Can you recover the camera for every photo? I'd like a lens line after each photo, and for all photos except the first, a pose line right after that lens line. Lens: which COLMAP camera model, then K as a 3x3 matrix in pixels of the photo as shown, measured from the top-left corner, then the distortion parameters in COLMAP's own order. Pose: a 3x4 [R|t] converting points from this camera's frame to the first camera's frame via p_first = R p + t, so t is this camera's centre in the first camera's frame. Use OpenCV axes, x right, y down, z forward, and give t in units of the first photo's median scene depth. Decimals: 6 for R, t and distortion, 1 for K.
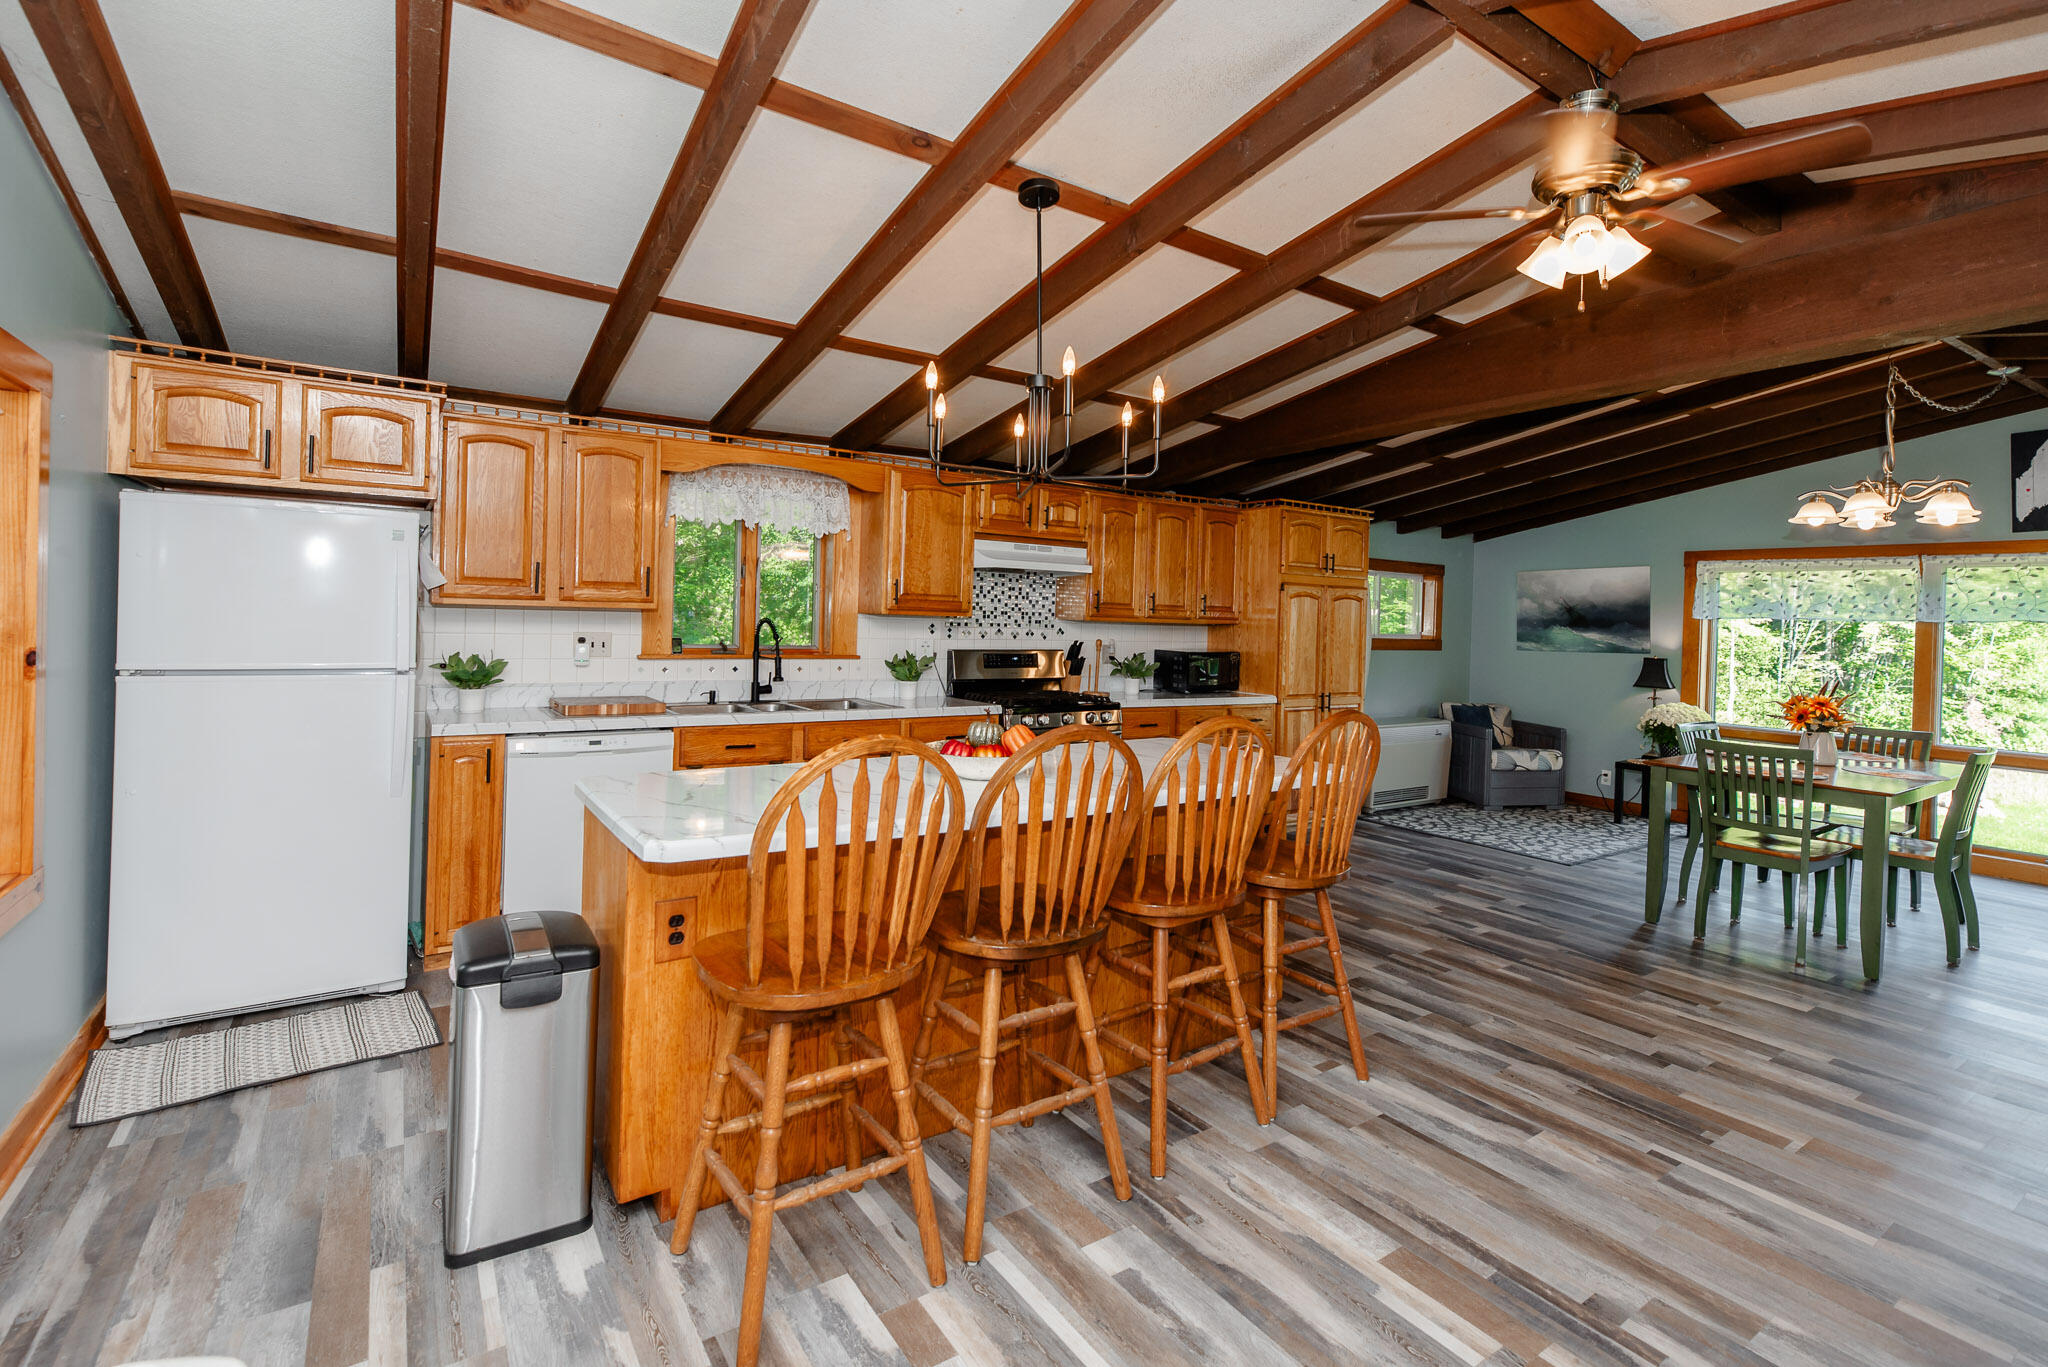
lens RADIAL K [[977.9, 0, 1019.6], [0, 977.9, 612.5], [0, 0, 1]] dist [0.005229, -0.000706]
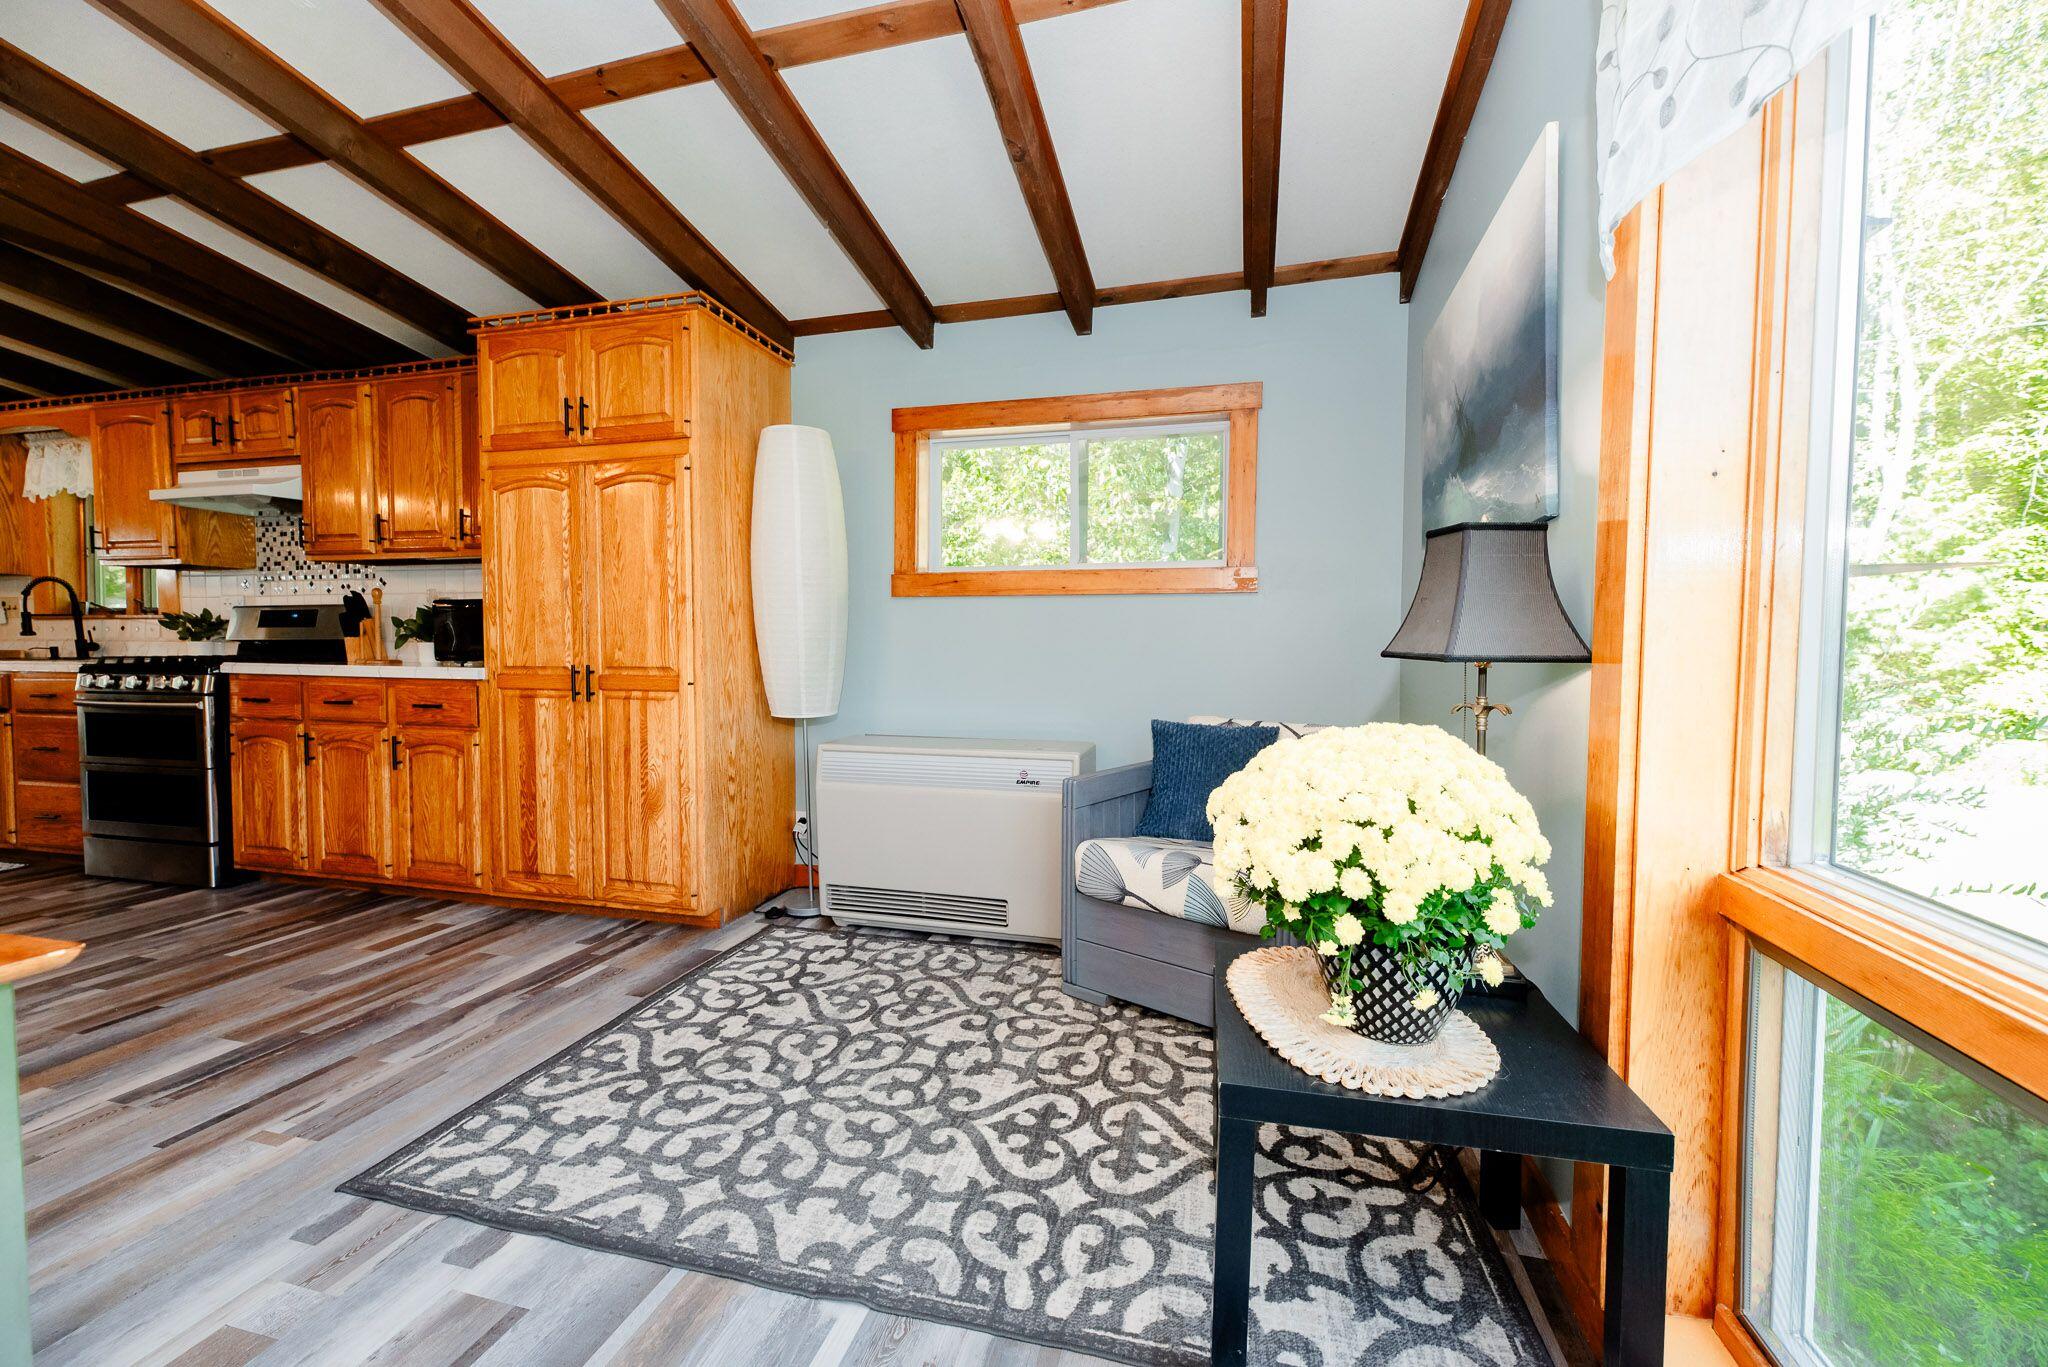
lens RADIAL K [[832.1, 0, 1024.8], [0, 832.1, 676.0], [0, 0, 1]] dist [0.001720, -0.000262]
pose [[0.652341, 0.002323, -0.757922, 0.735266], [0.019842, 0.999600, 0.020142, 0.076484], [0.757666, -0.028178, 0.652034, 0.809470]]
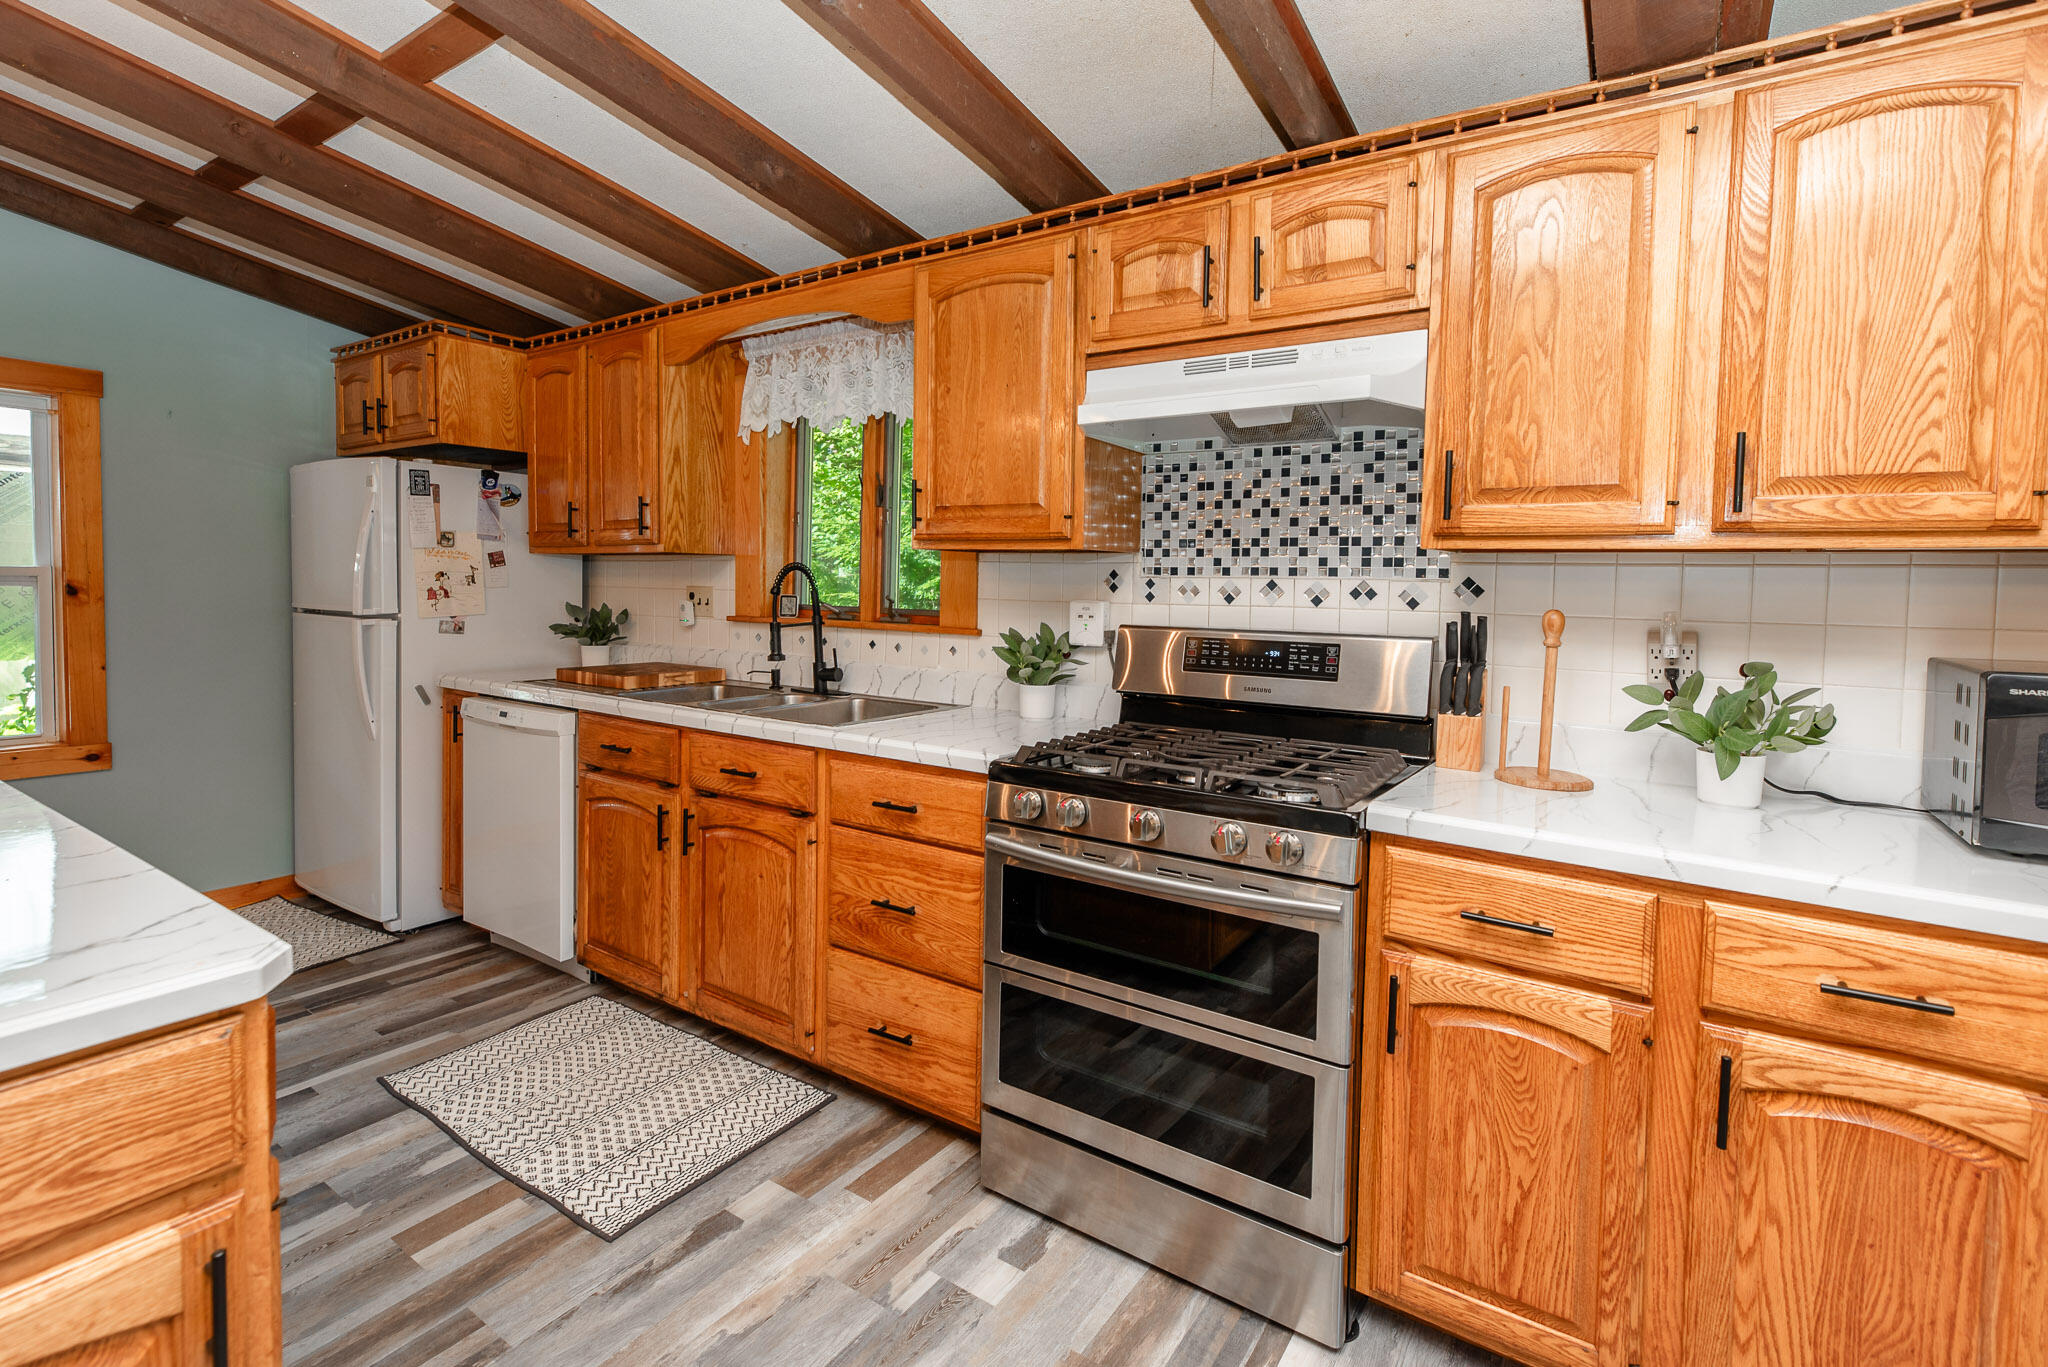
lens RADIAL K [[905.1, 0, 1048.0], [0, 905.1, 621.5], [0, 0, 1]] dist [0.000058, -0.000007]
pose [[0.385446, 0.020623, -0.922500, 0.241110], [-0.001226, 0.999761, 0.021838, 0.020906], [0.922730, -0.007286, 0.385379, 0.620604]]
